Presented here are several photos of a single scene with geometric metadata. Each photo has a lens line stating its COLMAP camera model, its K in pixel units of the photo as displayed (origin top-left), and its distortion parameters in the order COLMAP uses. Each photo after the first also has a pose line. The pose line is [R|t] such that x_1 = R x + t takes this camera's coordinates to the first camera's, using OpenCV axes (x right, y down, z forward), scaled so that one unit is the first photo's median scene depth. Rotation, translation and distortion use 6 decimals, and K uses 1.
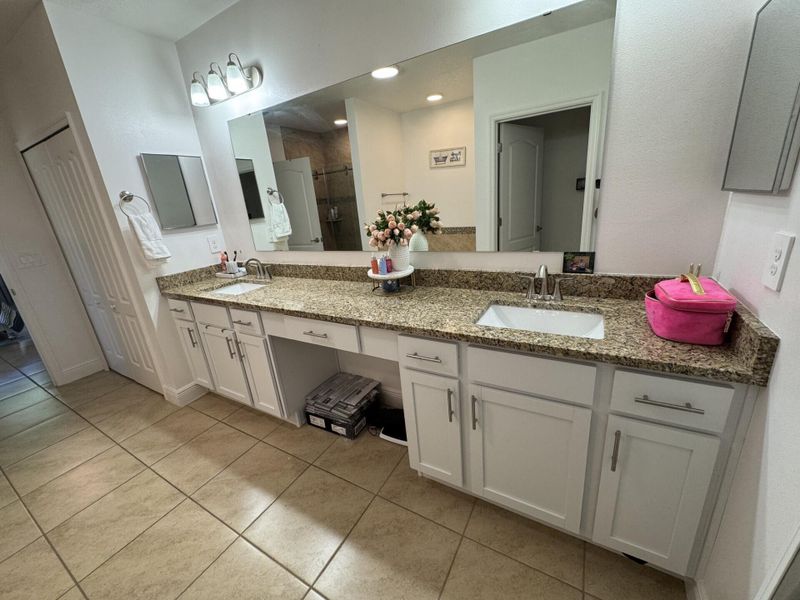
lens RADIAL K [[320.5, 0, 399.4], [0, 320.5, 299.0], [0, 0, 1]] dist [-0.001889, -0.000496]
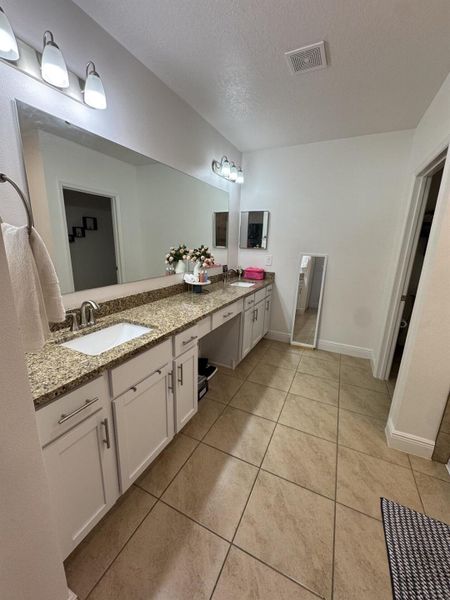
lens RADIAL K [[240.4, 0, 225.0], [0, 240.4, 300.0], [0, 0, 1]] dist [-0.001889, -0.000496]
pose [[-0.081051, -0.149630, 0.985414, -1.426618], [0.276267, 0.946557, 0.166453, -0.179062], [-0.957657, 0.285729, -0.035381, 0.953681]]
